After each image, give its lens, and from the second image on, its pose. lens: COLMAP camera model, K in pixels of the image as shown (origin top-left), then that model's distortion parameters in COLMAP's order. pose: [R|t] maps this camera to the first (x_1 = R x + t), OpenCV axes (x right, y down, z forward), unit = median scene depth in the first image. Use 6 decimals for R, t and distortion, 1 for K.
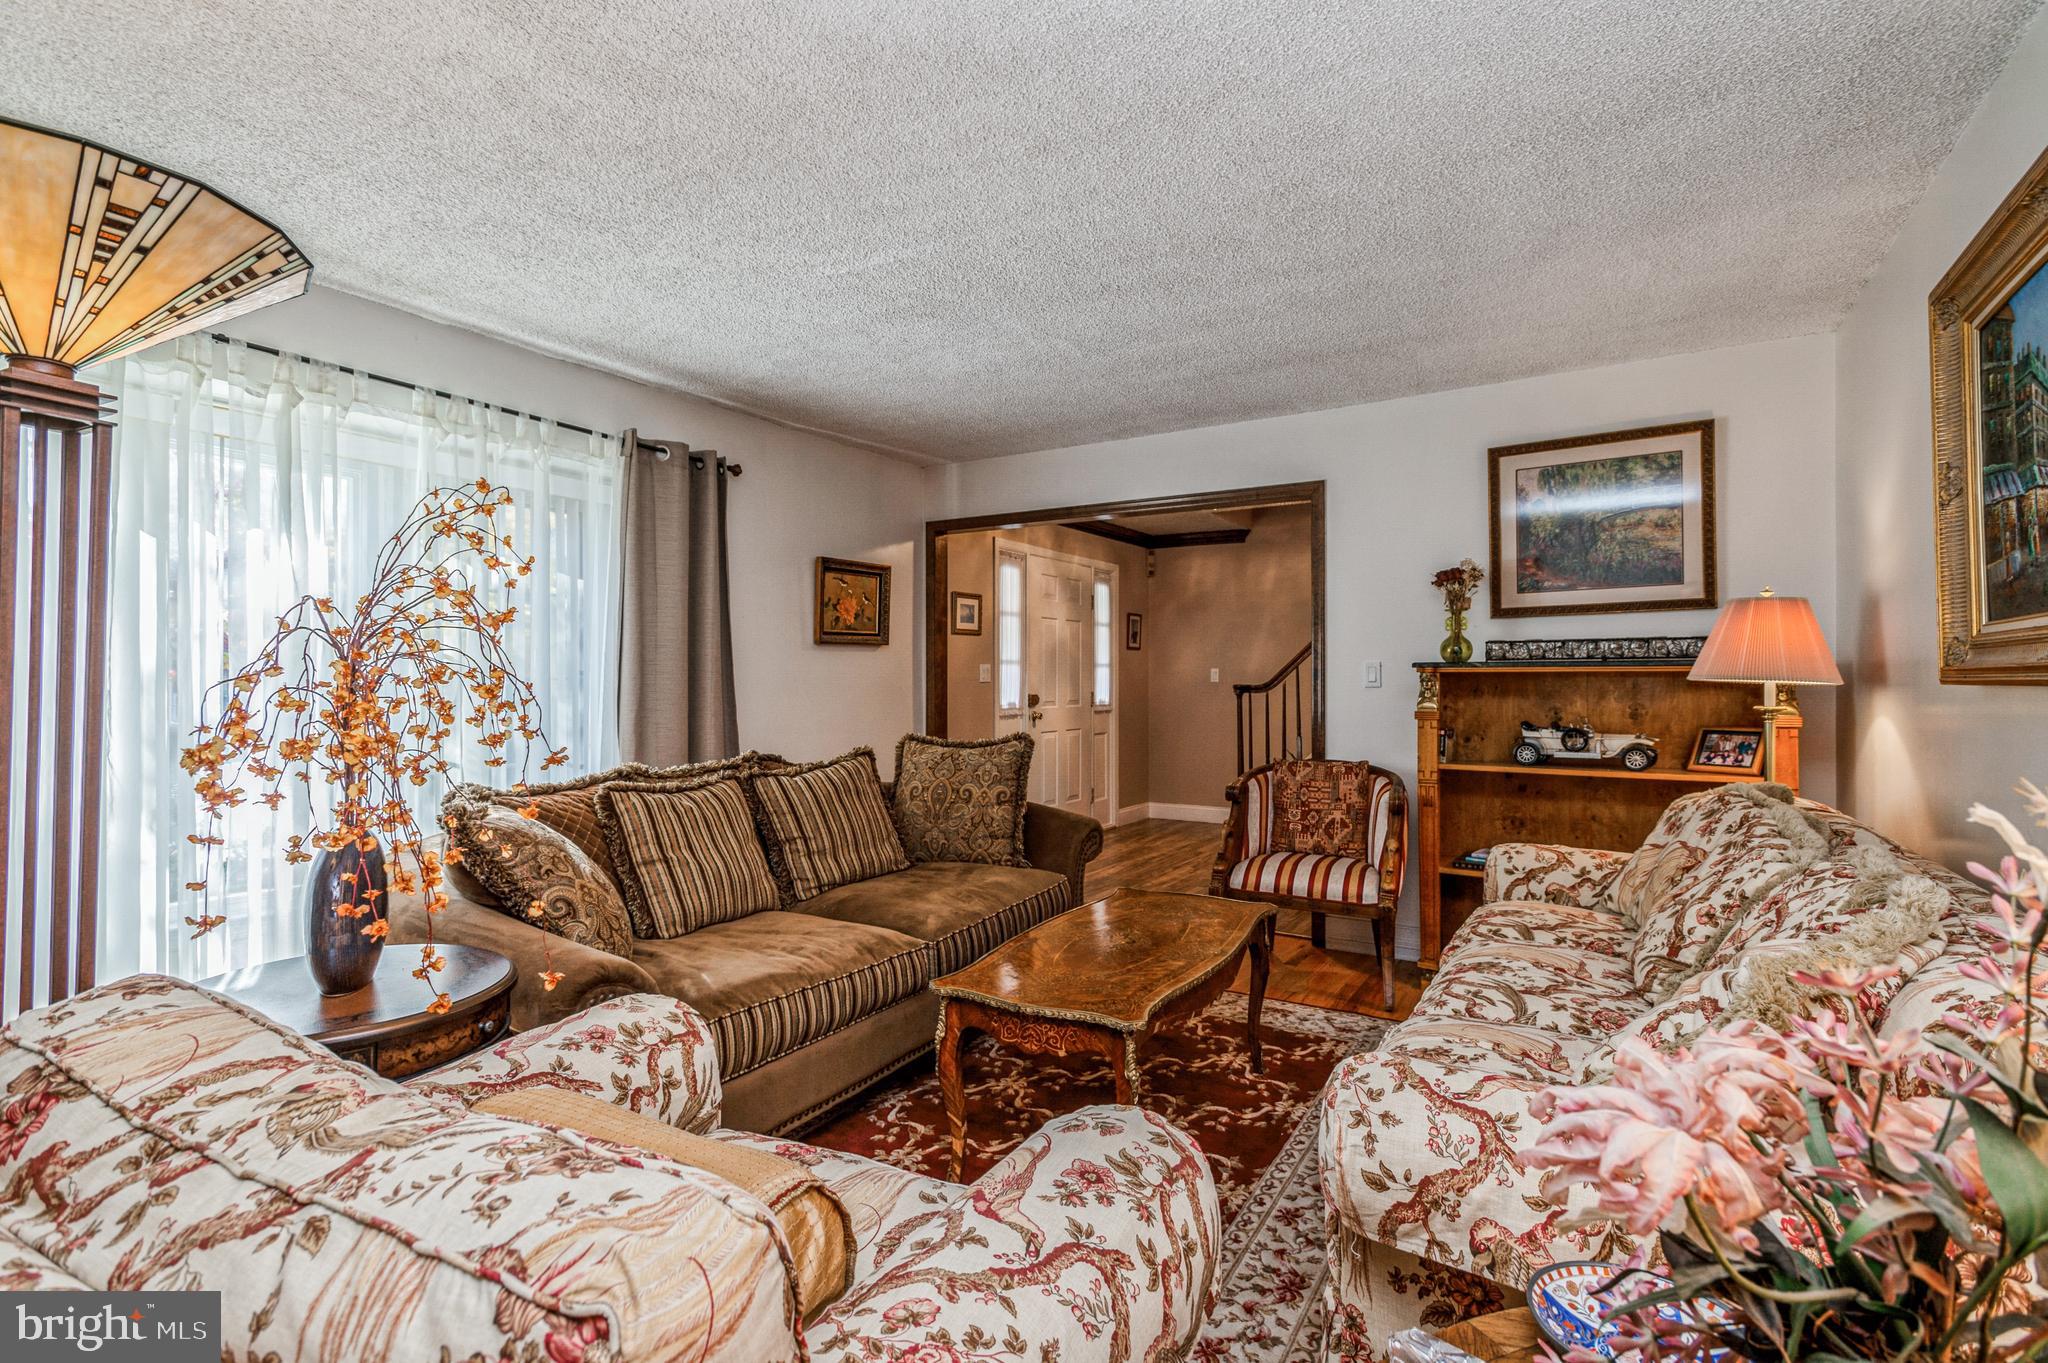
lens RADIAL K [[973.4, 0, 1029.0], [0, 973.4, 680.7], [0, 0, 1]] dist [0.014768, -0.005150]
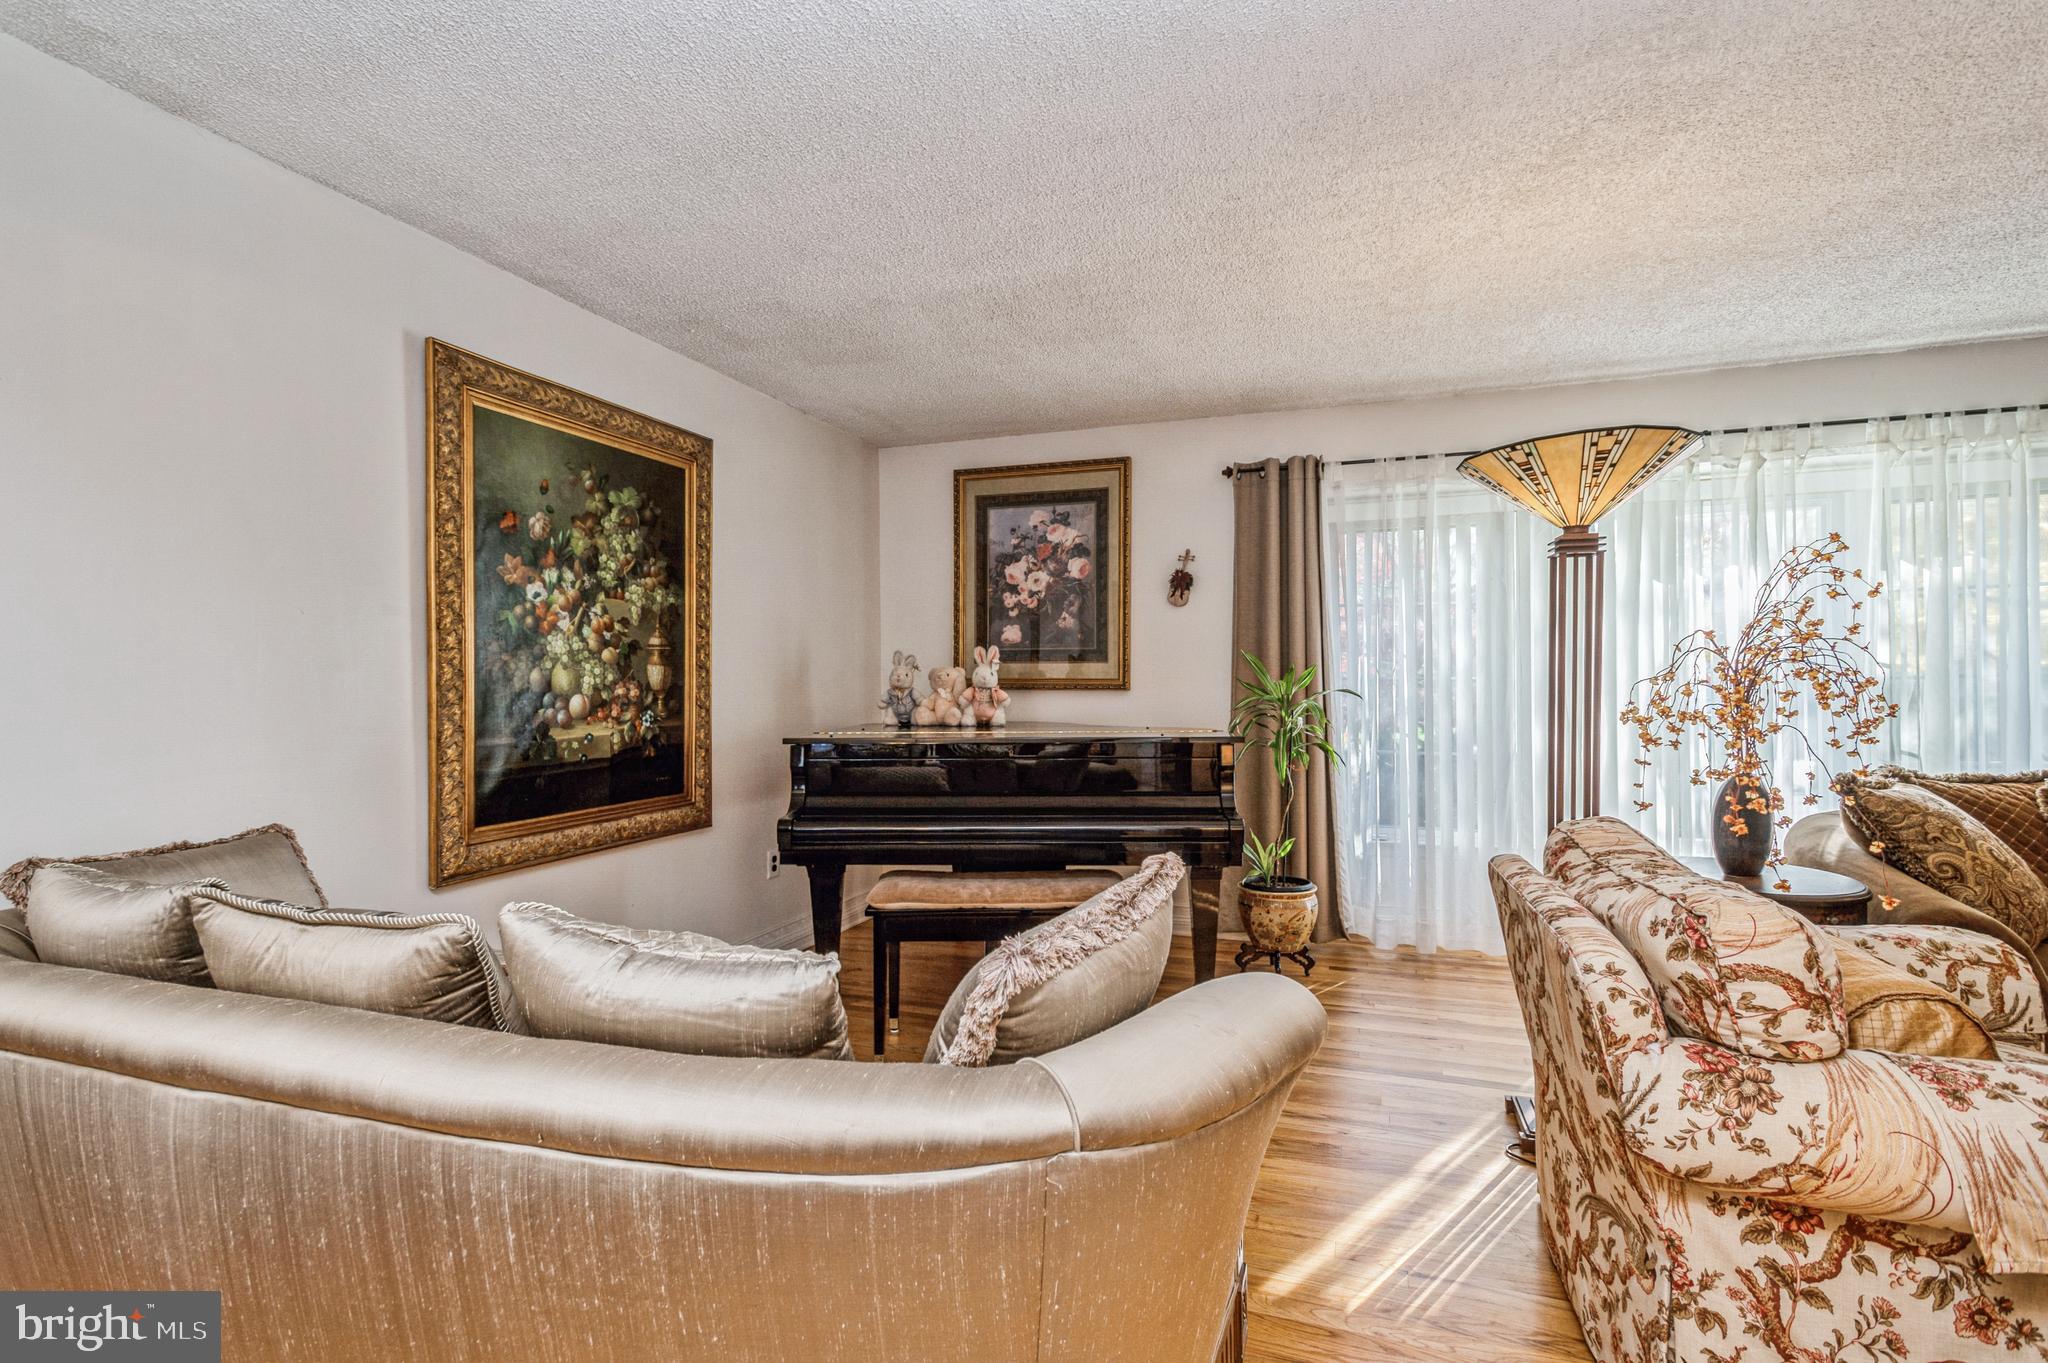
lens RADIAL K [[973.4, 0, 1029.7], [0, 973.4, 686.6], [0, 0, 1]] dist [0.014768, -0.005150]
pose [[0.224913, -0.002035, -0.974377, 0.537301], [0.009883, 0.999951, 0.000193, 0.001287], [0.974329, -0.009673, 0.224922, -0.425146]]
